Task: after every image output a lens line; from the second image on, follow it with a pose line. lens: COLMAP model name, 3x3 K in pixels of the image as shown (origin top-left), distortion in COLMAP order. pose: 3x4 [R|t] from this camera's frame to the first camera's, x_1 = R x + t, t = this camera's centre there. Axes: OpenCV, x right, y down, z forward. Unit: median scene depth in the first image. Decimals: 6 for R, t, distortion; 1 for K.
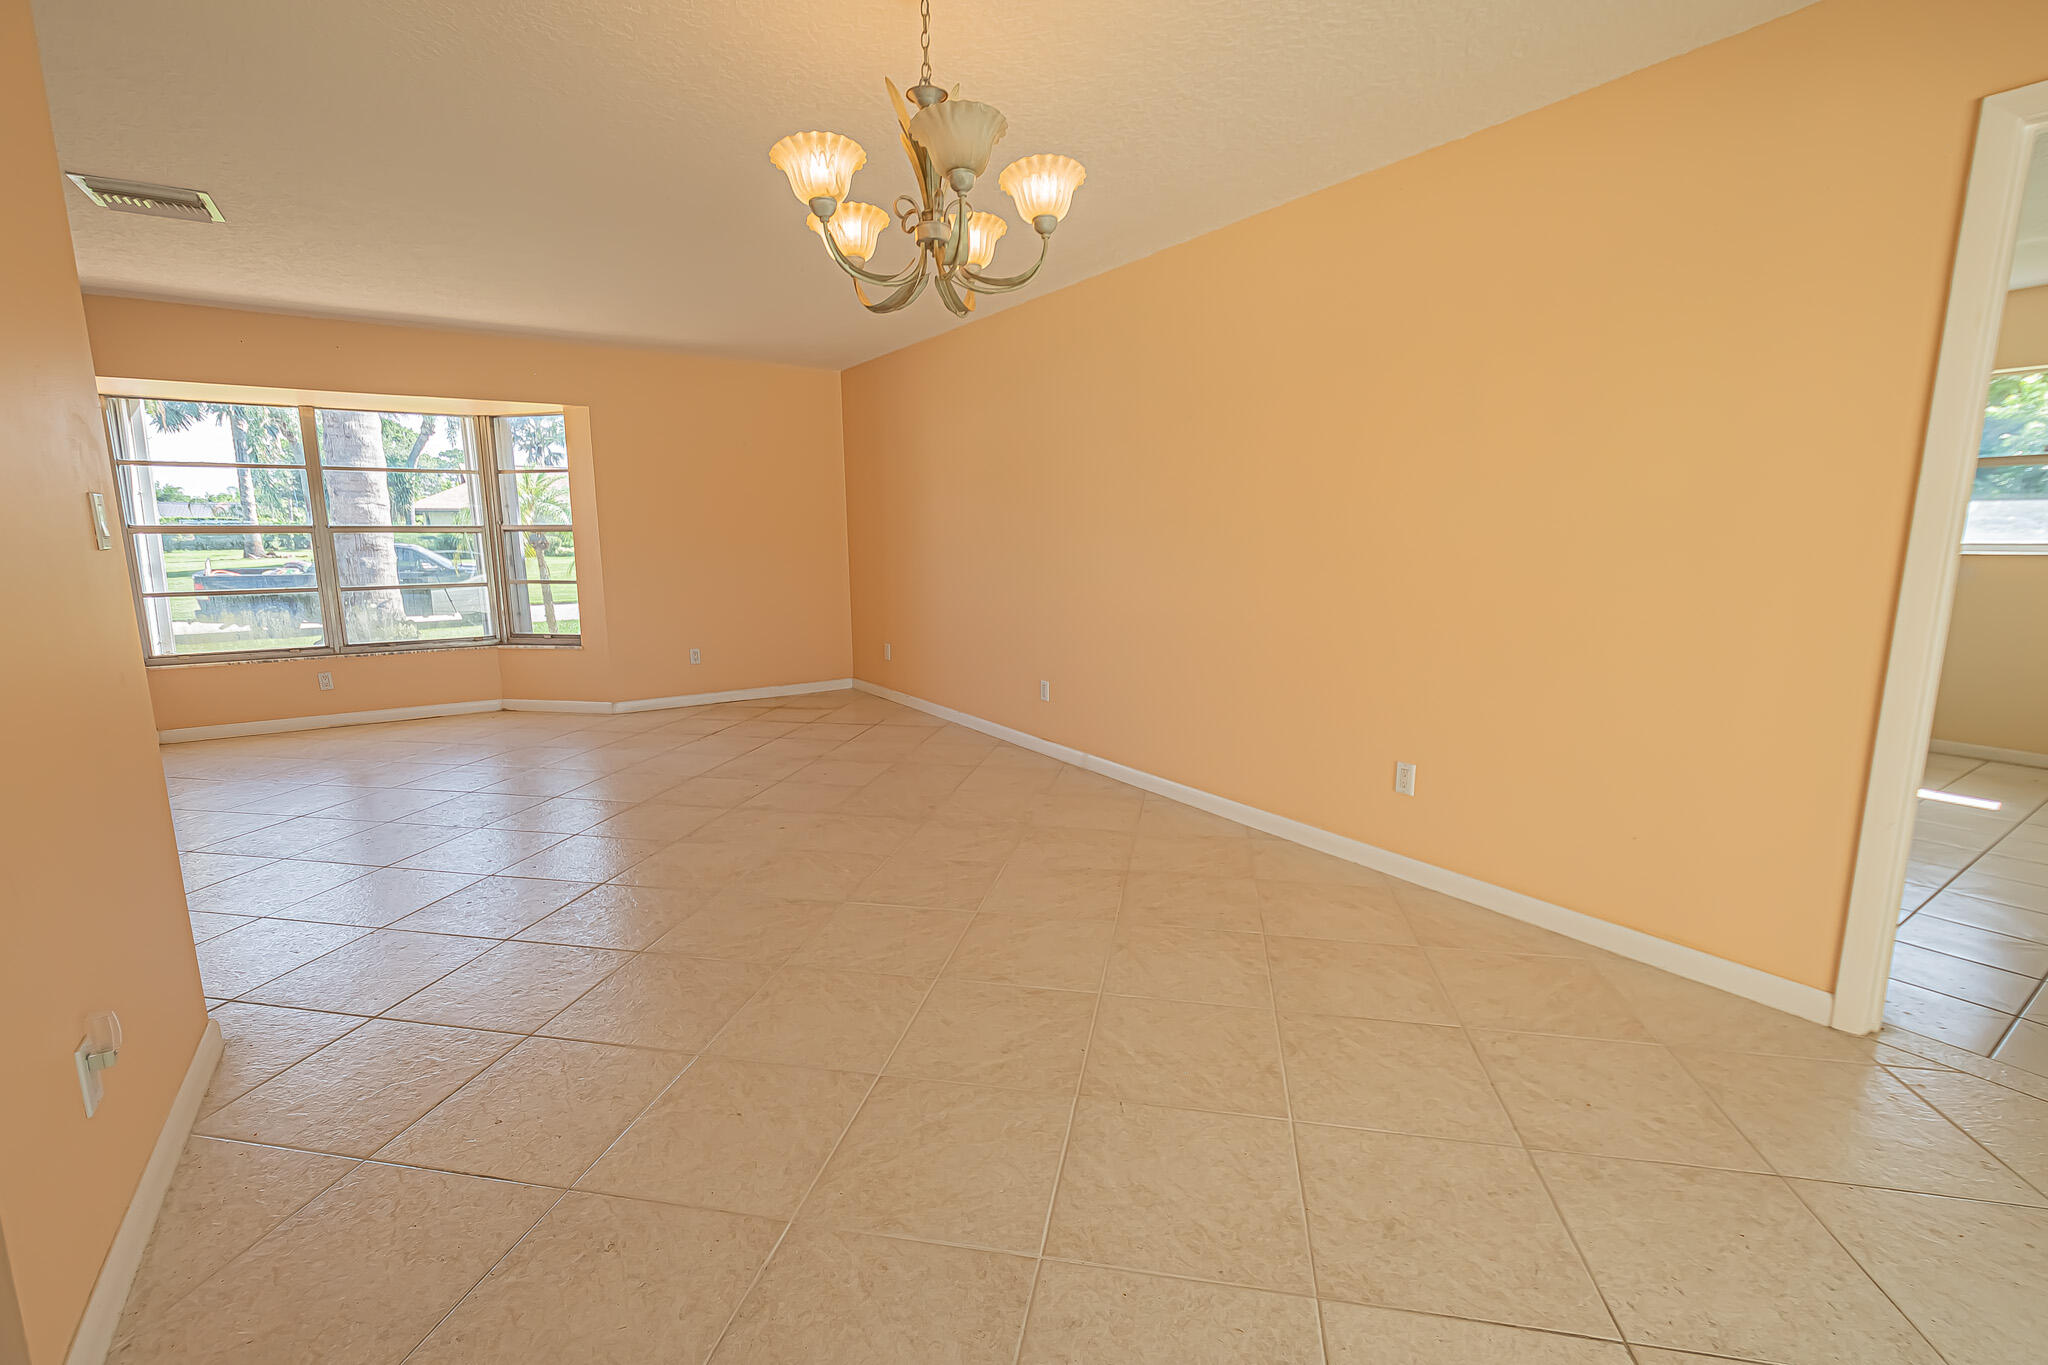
lens RADIAL K [[900.5, 0, 1033.0], [0, 900.5, 686.2], [0, 0, 1]] dist [-0.000955, -0.000395]
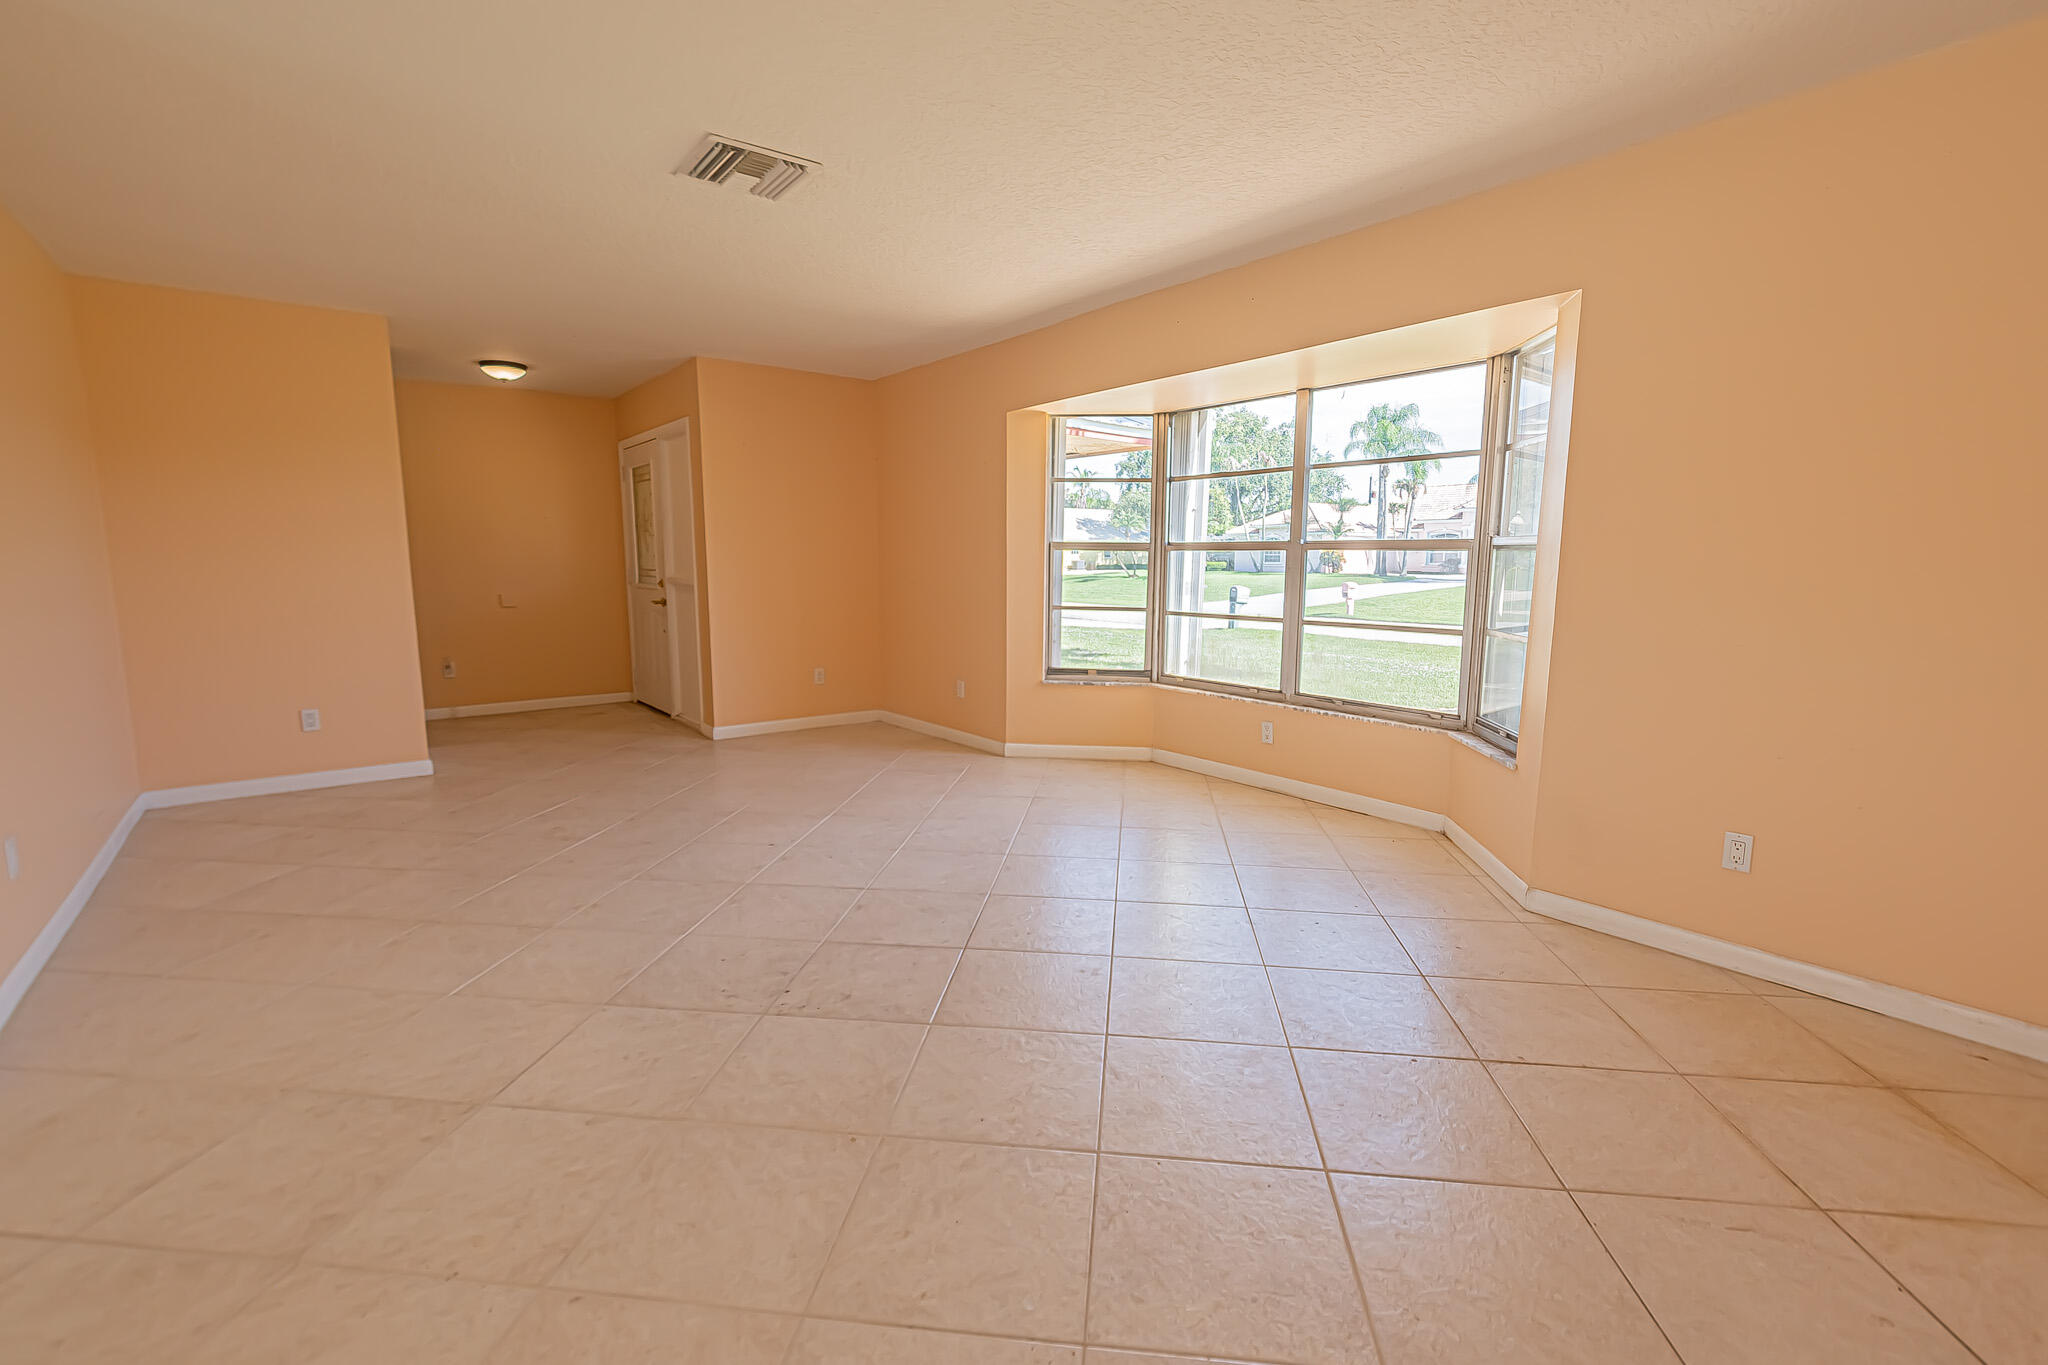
lens RADIAL K [[899.3, 0, 1033.2], [0, 899.3, 685.0], [0, 0, 1]] dist [-0.008463, 0.005552]
pose [[0.072765, 0.148994, -0.986157, -0.007503], [-0.170583, 0.976068, 0.134882, -0.120082], [0.982653, 0.158407, 0.096440, 0.704924]]
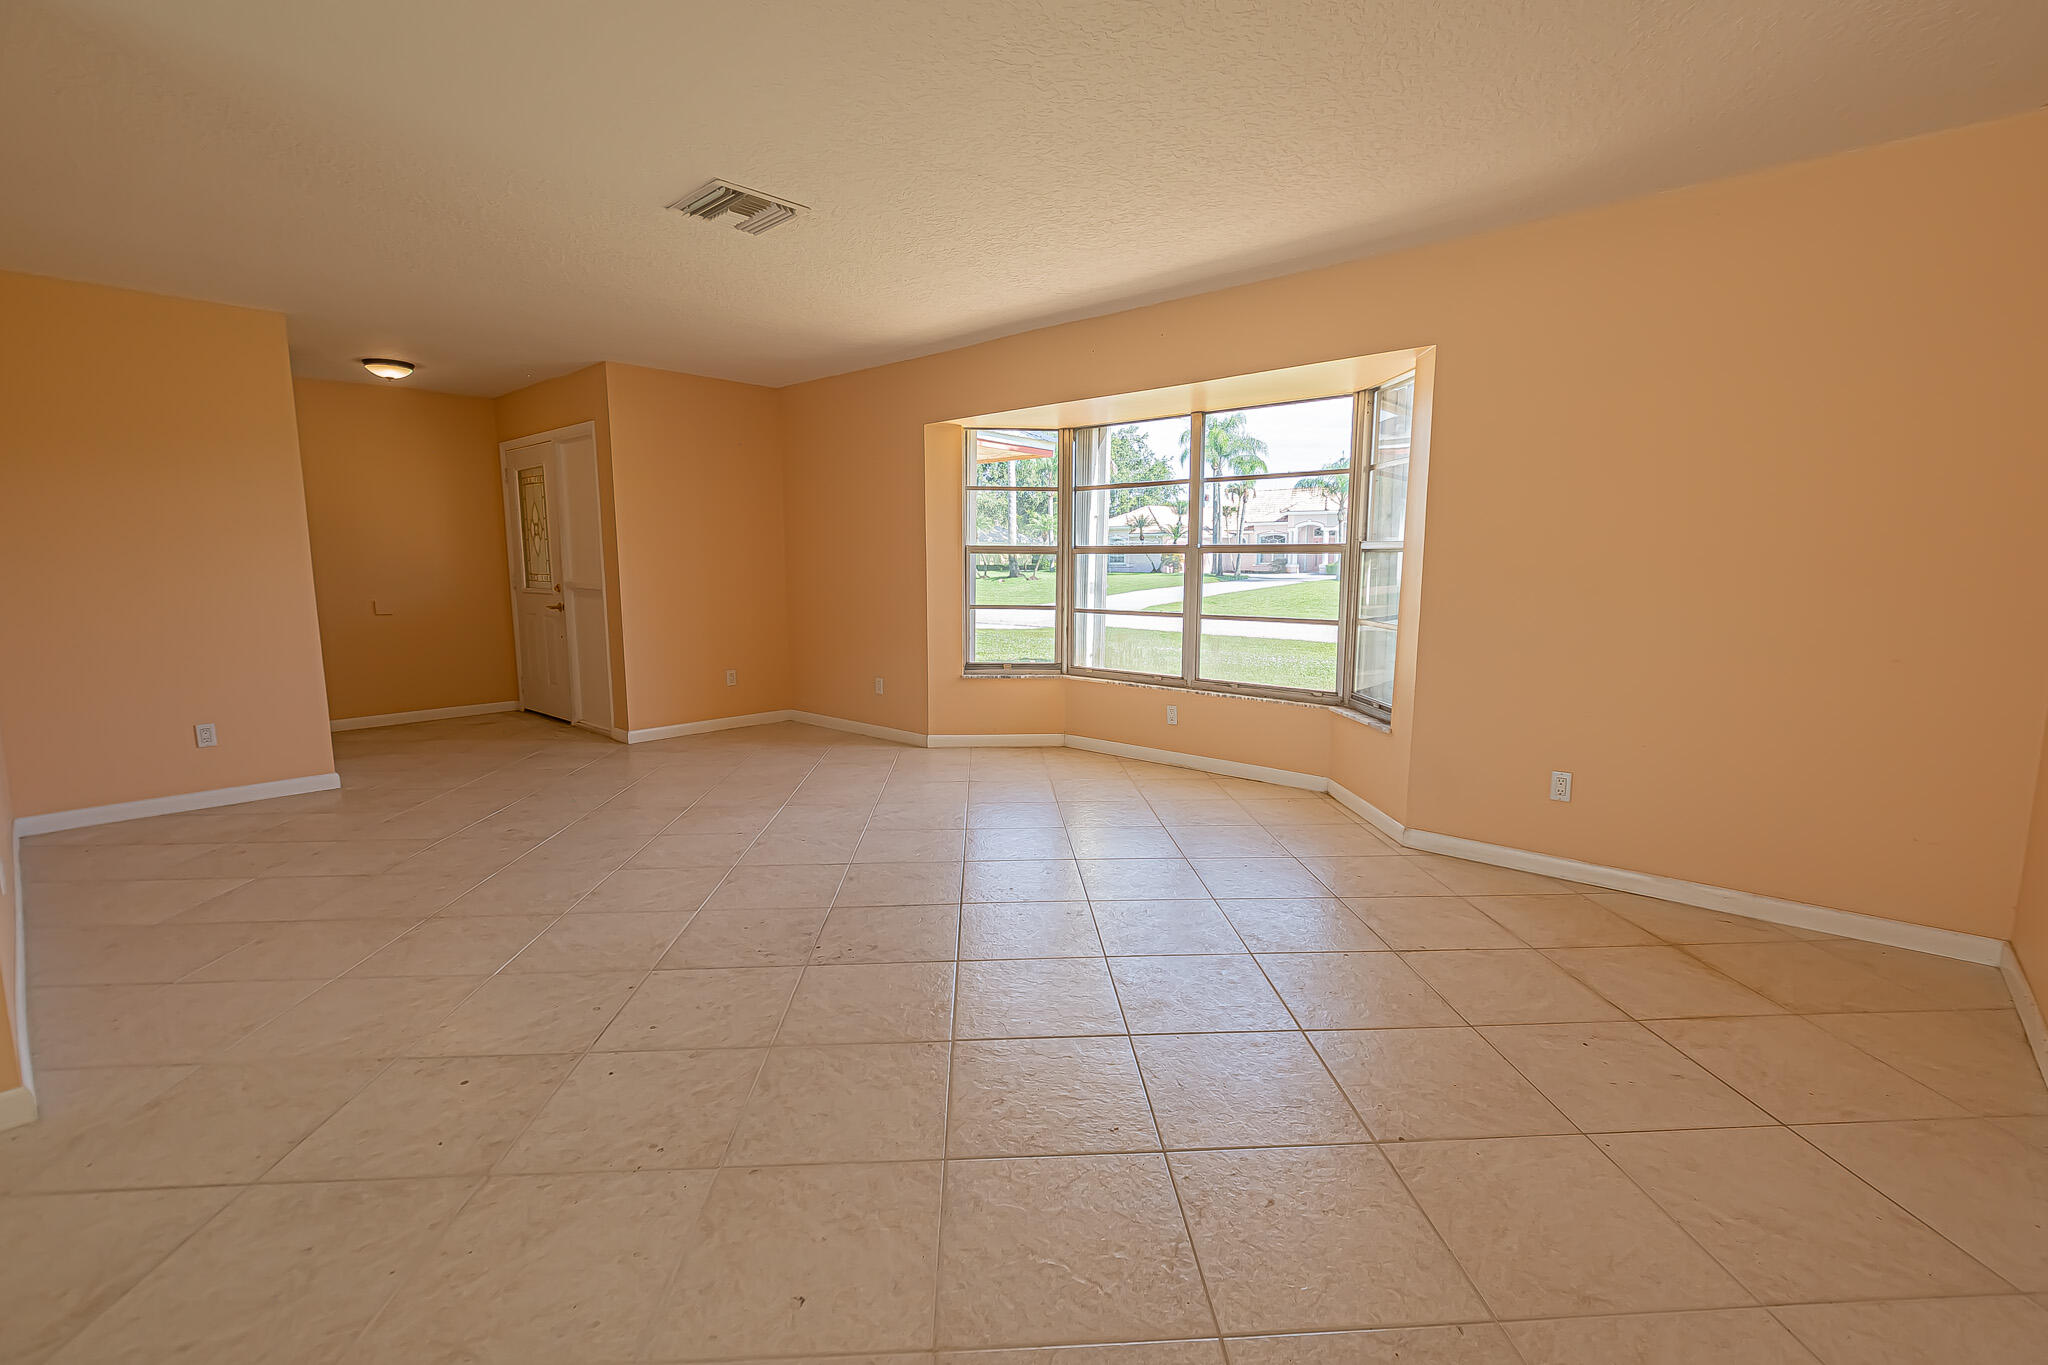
lens RADIAL K [[900.5, 0, 1033.0], [0, 900.5, 686.2], [0, 0, 1]] dist [-0.000955, -0.000395]
pose [[0.241403, 0.143980, -0.959685, 0.056440], [-0.163310, 0.980856, 0.106077, -0.107824], [0.956585, 0.131119, 0.260295, 0.619798]]
